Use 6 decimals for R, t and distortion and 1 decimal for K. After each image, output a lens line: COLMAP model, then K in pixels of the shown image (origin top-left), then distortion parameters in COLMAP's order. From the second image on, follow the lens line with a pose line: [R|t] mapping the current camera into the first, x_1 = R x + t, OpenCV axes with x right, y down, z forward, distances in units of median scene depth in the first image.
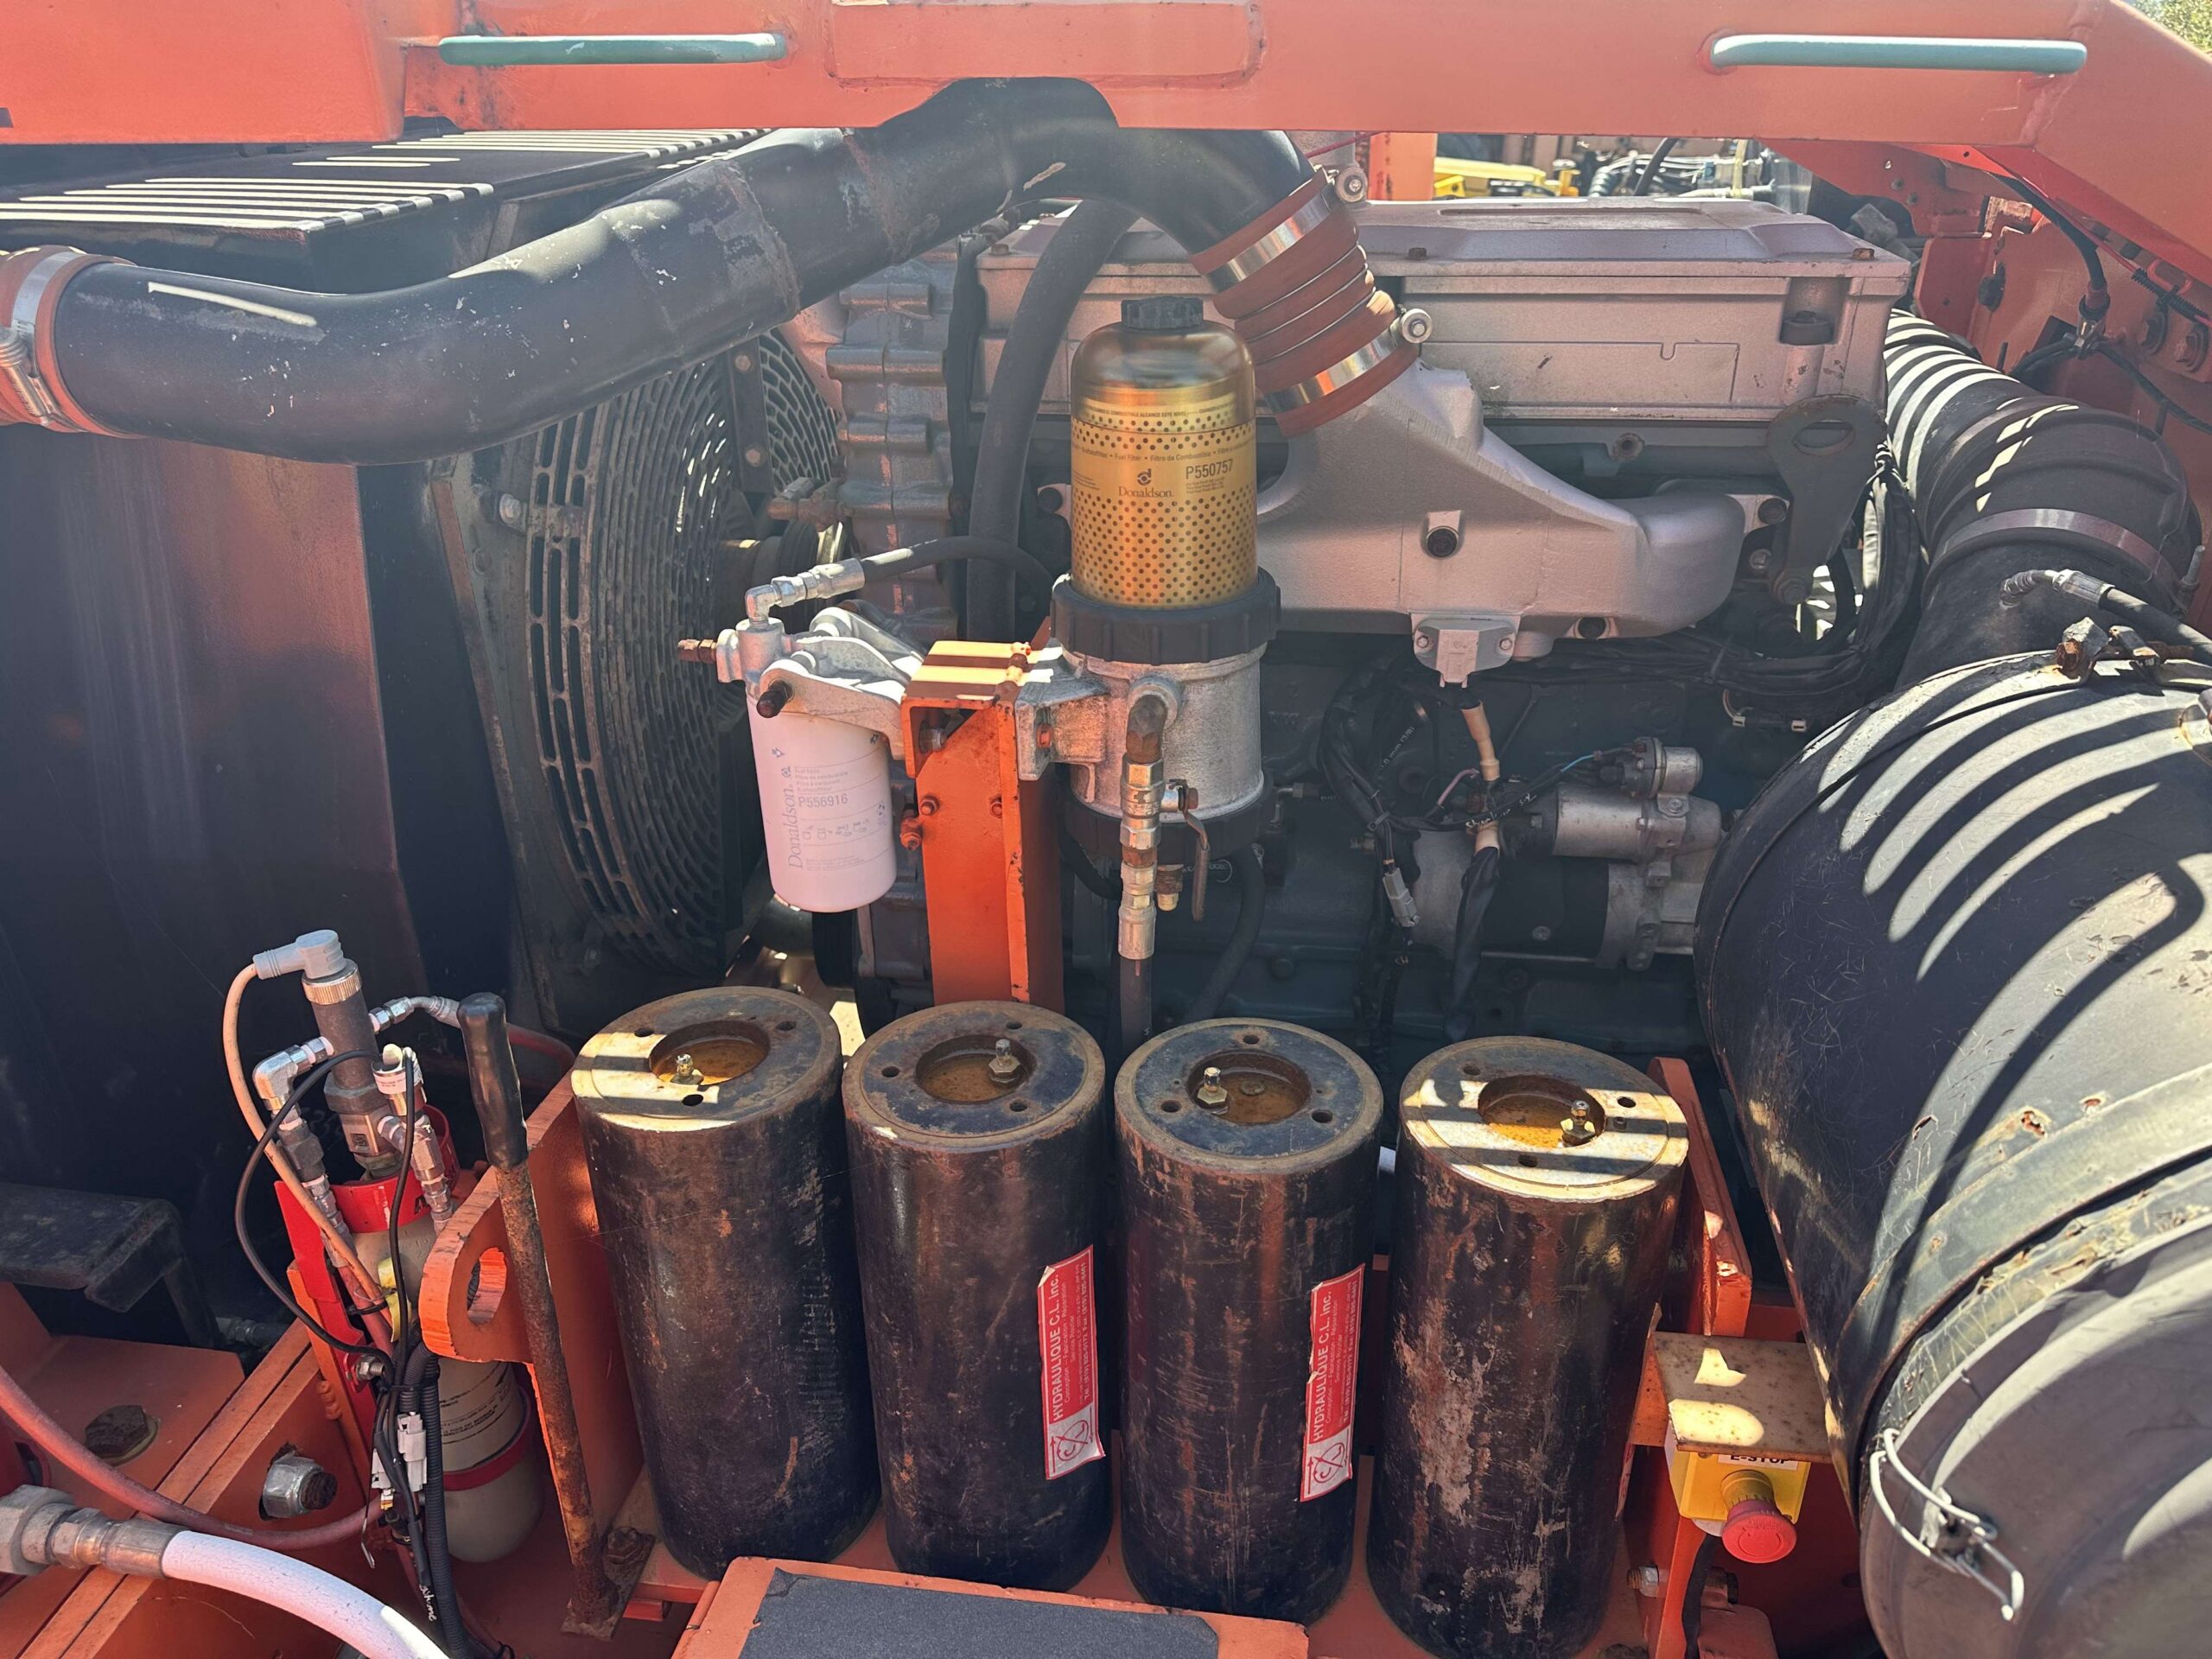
lens RADIAL K [[1584.9, 0, 1106.0], [0, 1584.9, 829.5], [0, 0, 1]] dist [0.010298, -0.017767]
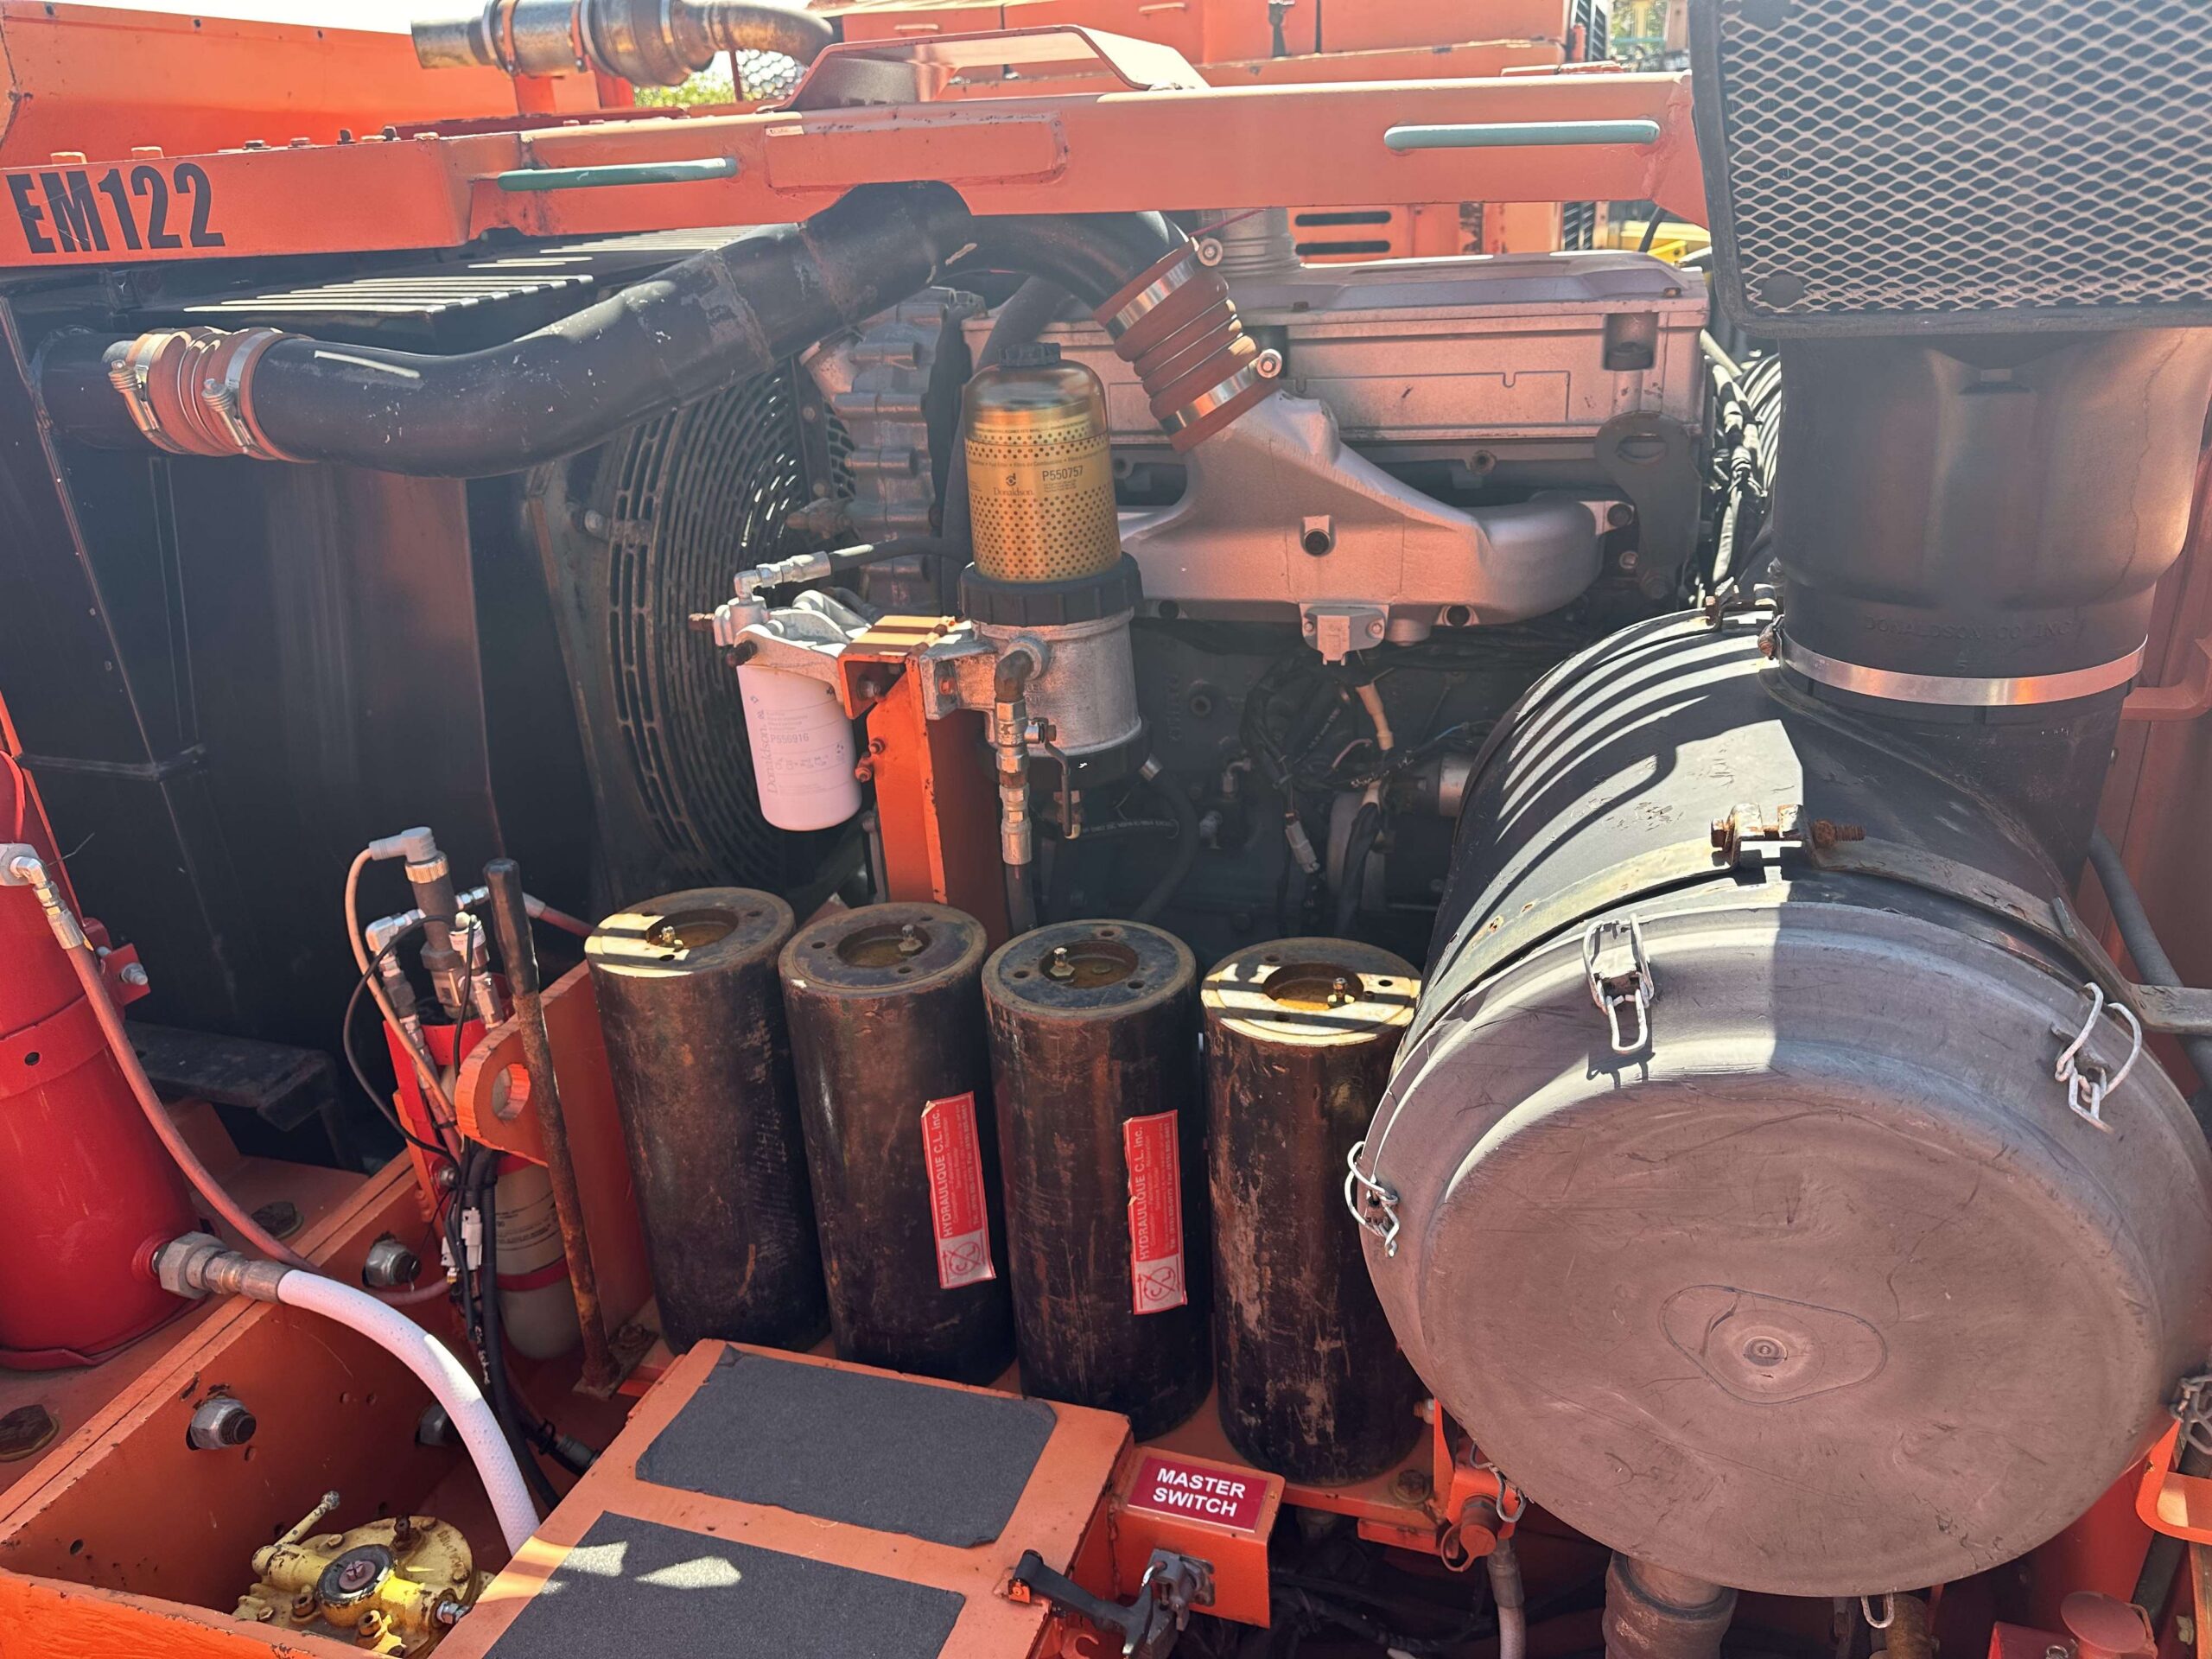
lens RADIAL K [[1654.1, 0, 1177.6], [0, 1654.1, 837.0], [0, 0, 1]] dist [0.056299, -0.096950]
pose [[0.985909, 0.020183, -0.166058, 0.359468], [-0.029801, 0.998006, -0.055637, 0.128533], [0.164604, 0.059802, 0.984545, -0.268960]]
